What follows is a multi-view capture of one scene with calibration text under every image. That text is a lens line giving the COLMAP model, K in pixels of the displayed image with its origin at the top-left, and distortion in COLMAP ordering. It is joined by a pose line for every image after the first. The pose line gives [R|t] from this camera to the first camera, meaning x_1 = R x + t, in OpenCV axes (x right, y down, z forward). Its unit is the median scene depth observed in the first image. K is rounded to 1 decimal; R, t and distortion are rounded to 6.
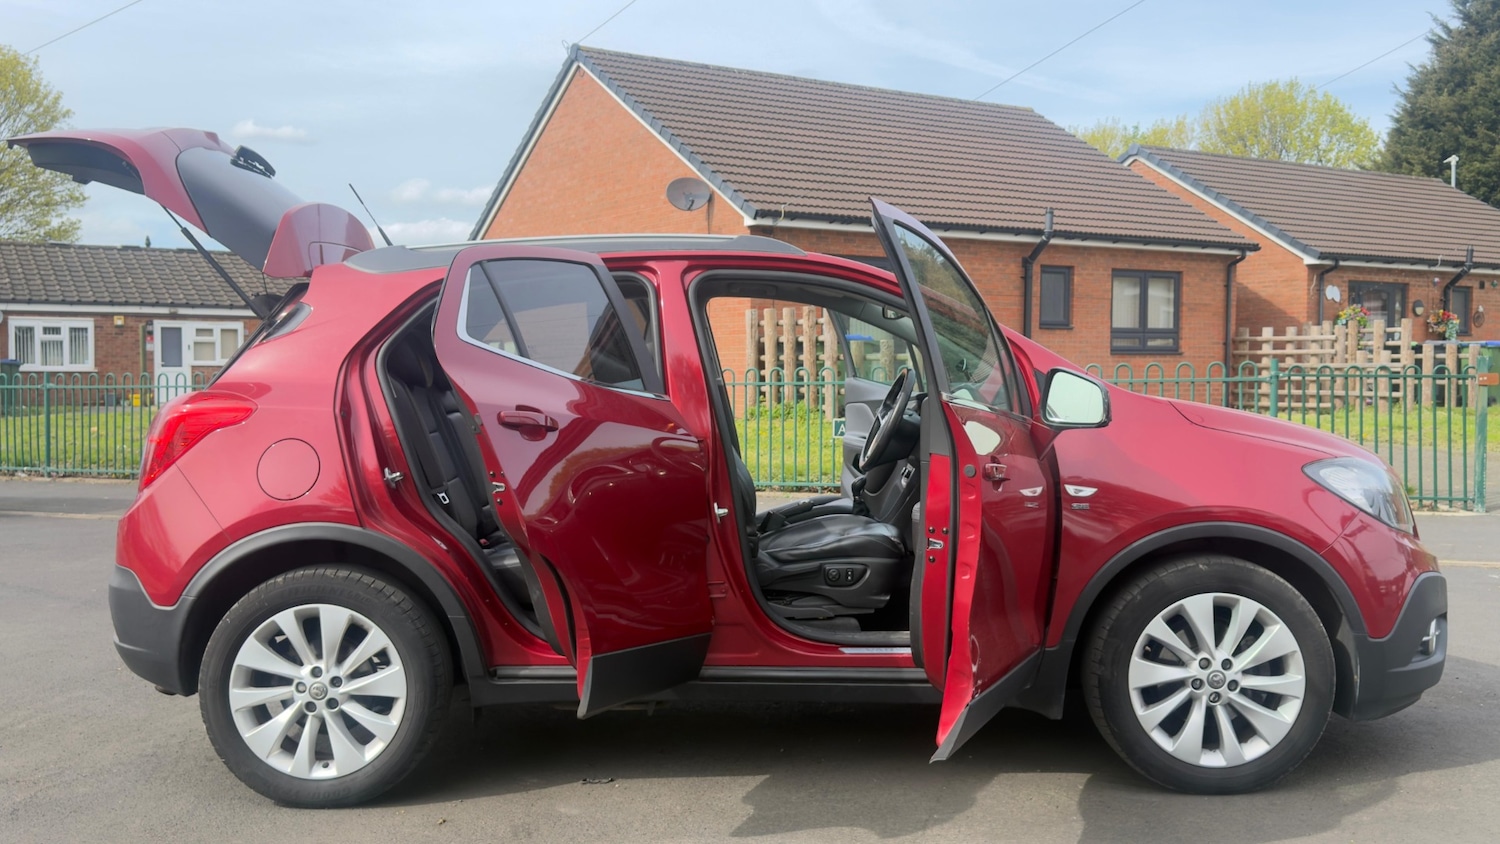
lens RADIAL K [[1398.6, 0, 756.1], [0, 1398.6, 421.1], [0, 0, 1]] dist [0.175963, -0.362177]
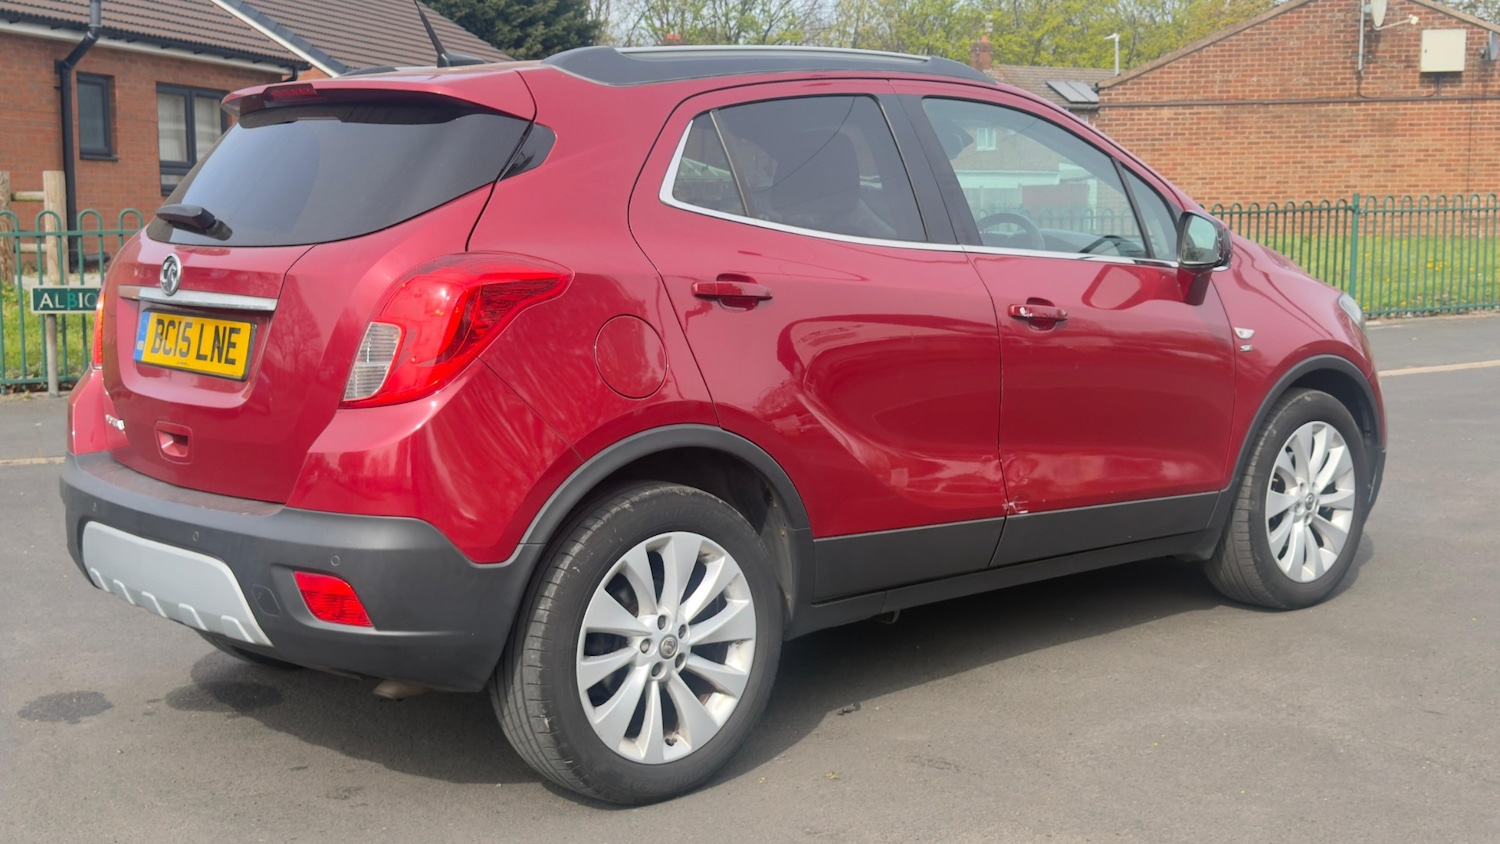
lens RADIAL K [[1774.5, 0, 752.4], [0, 1774.5, 417.2], [0, 0, 1]] dist [0.243042, -0.599386]
pose [[0.740979, -0.078118, 0.666969, -0.181734], [0.028526, 0.995976, 0.084962, -0.002065], [-0.670923, -0.043929, 0.740225, 0.055835]]
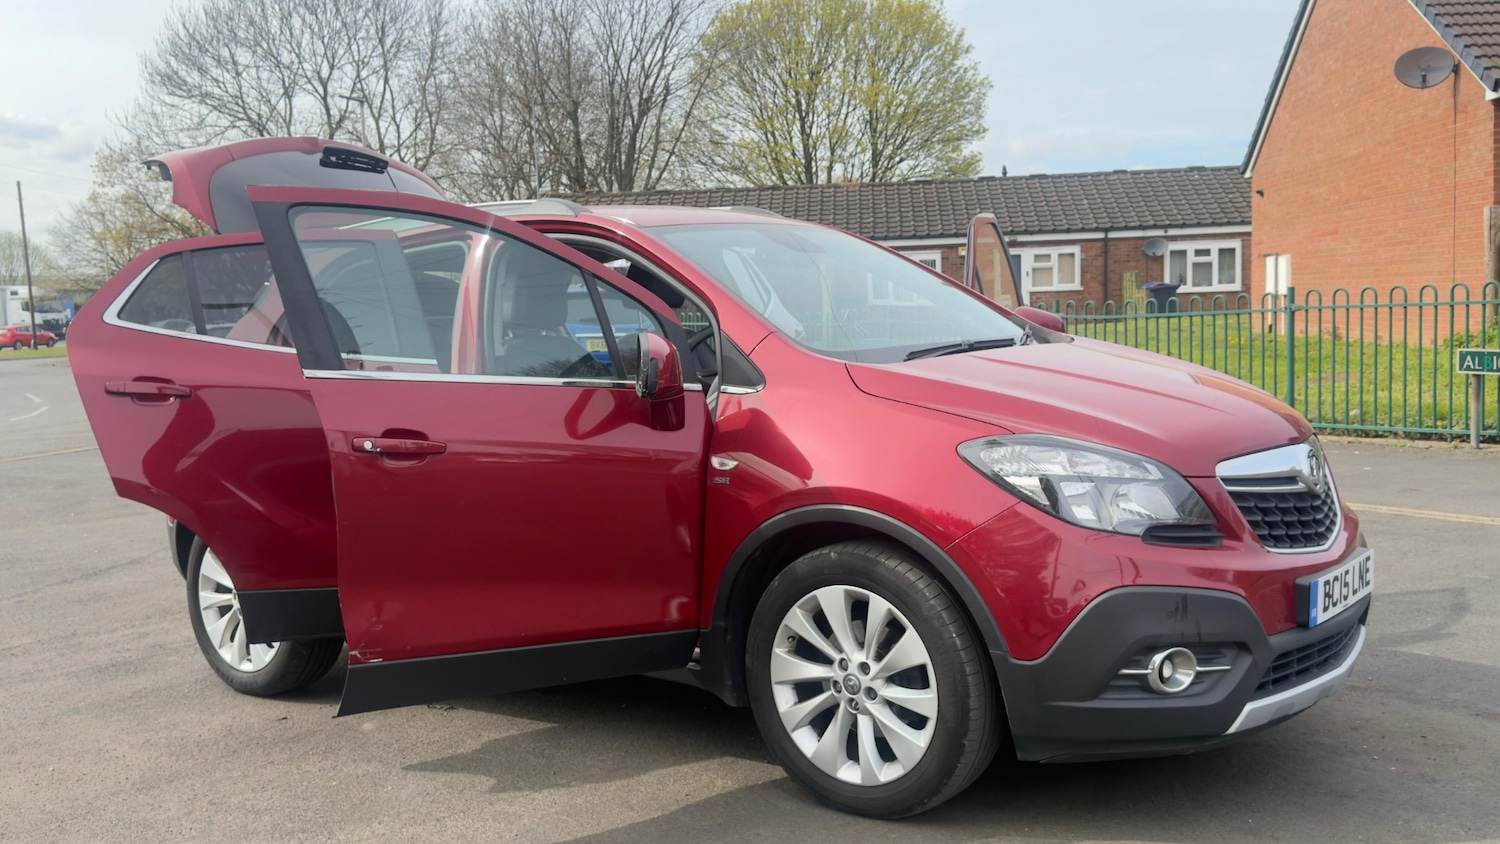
lens RADIAL K [[1494.5, 0, 752.3], [0, 1494.5, 426.8], [0, 0, 1]] dist [0.210299, -0.480862]
pose [[0.786303, 0.025736, -0.617305, 0.172093], [0.010195, 0.998456, 0.054612, -0.005713], [0.617757, -0.049235, 0.784826, 0.049504]]
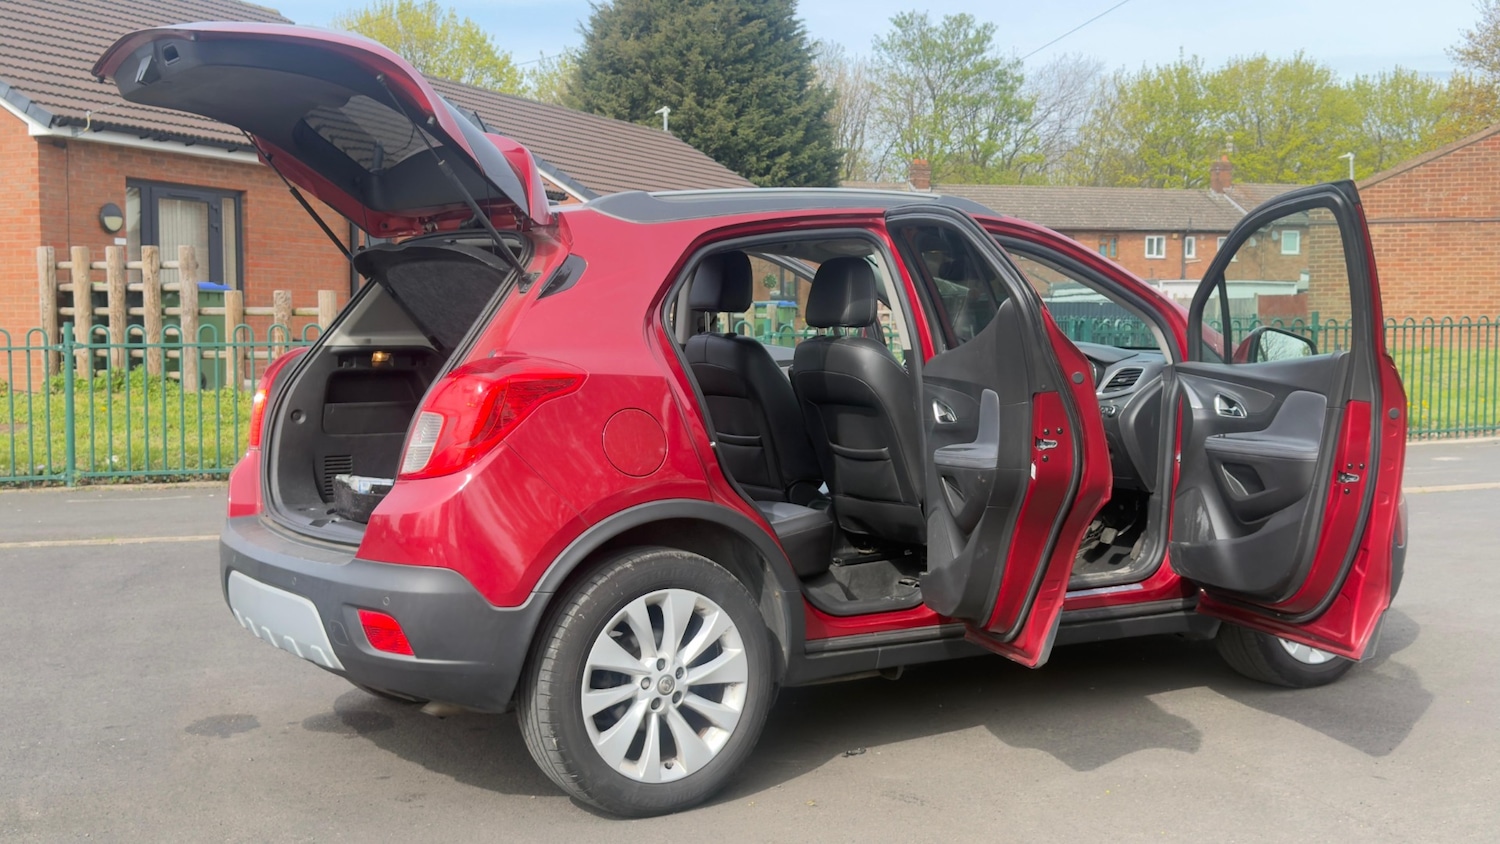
lens RADIAL K [[1683.9, 0, 749.1], [0, 1683.9, 421.6], [0, 0, 1]] dist [0.200739, -0.447694]
pose [[0.834313, -0.031253, 0.550404, -0.172761], [0.020995, 0.999469, 0.024926, -0.000678], [-0.550890, -0.009240, 0.834526, 0.014755]]
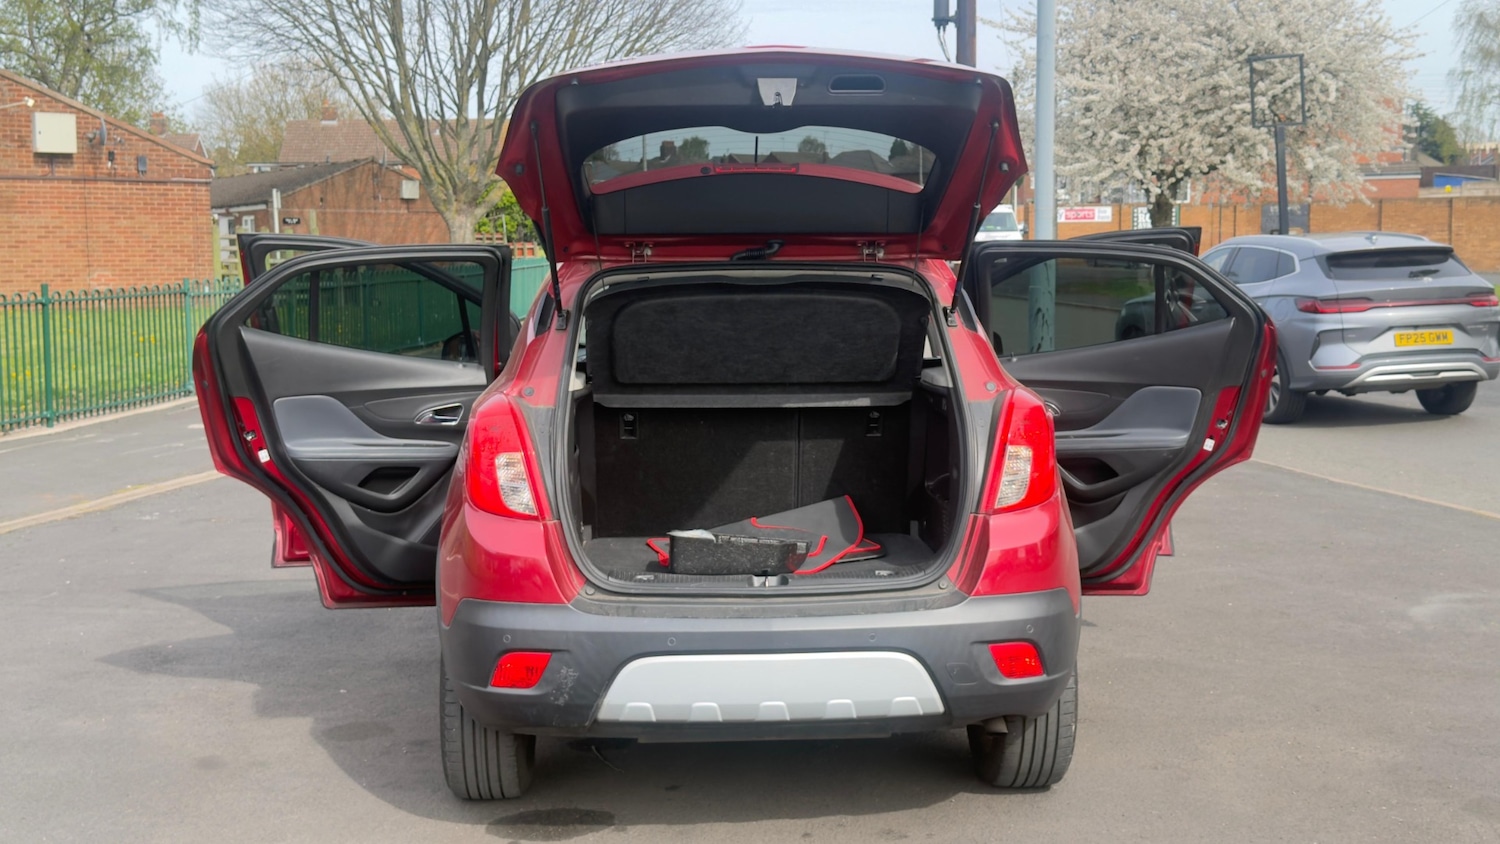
lens RADIAL K [[1776.4, 0, 746.5], [0, 1776.4, 409.3], [0, 0, 1]] dist [0.239957, -0.589184]
pose [[-0.048392, -0.083996, 0.995290, -0.320839], [0.051580, 0.994918, 0.086472, -0.024304], [-0.997496, 0.055522, -0.043814, 0.256649]]
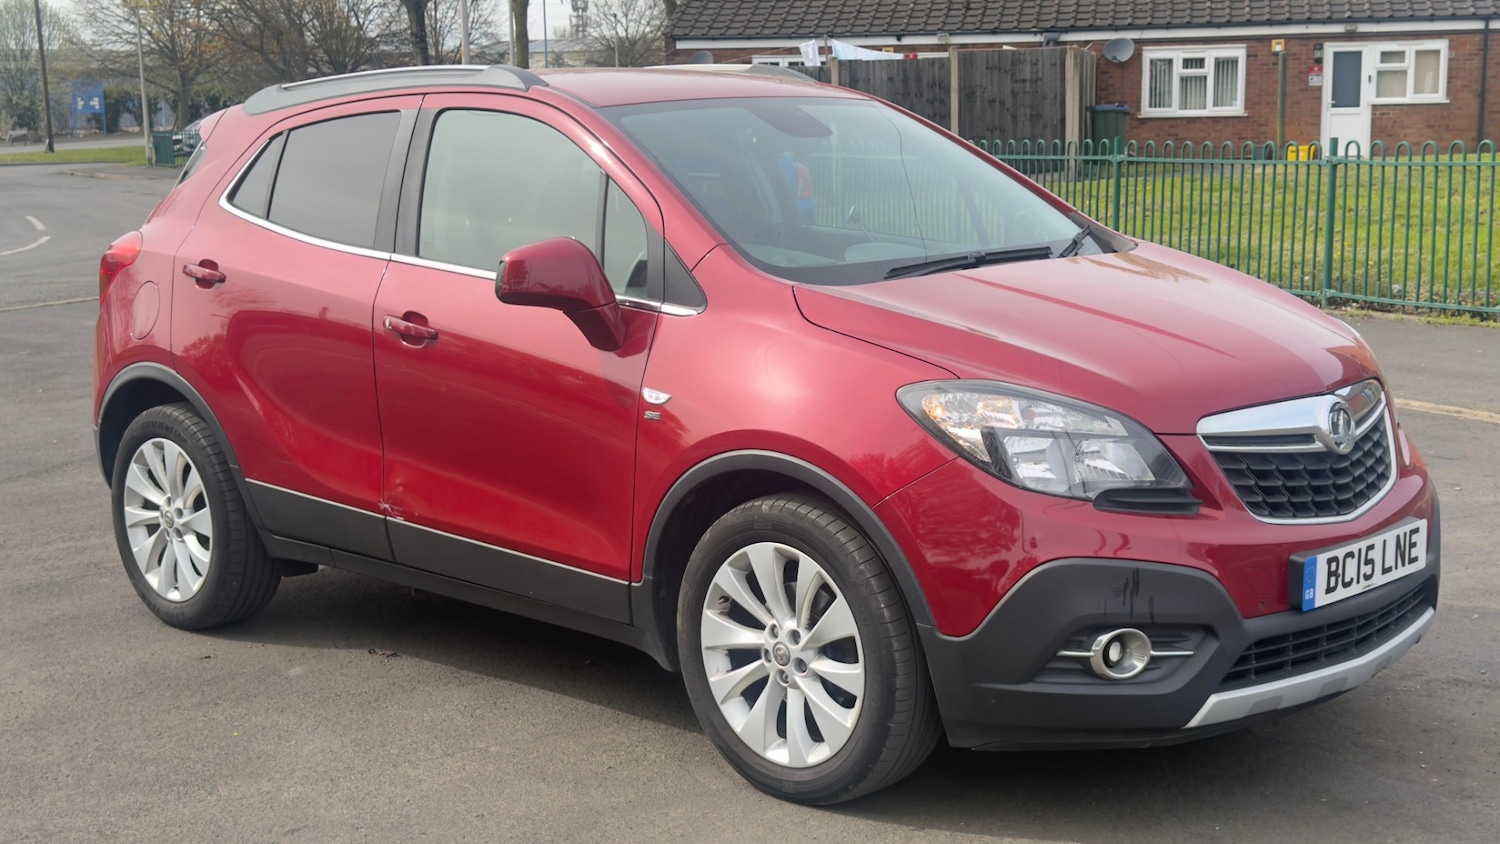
lens RADIAL K [[2070.8, 0, 792.4], [0, 2070.8, 426.0], [0, 0, 1]] dist [0.194590, -0.394214]
pose [[0.714309, 0.097549, -0.692998, 0.223502], [-0.010819, 0.991659, 0.128438, -0.017392], [0.699746, -0.084247, 0.709406, 0.044214]]
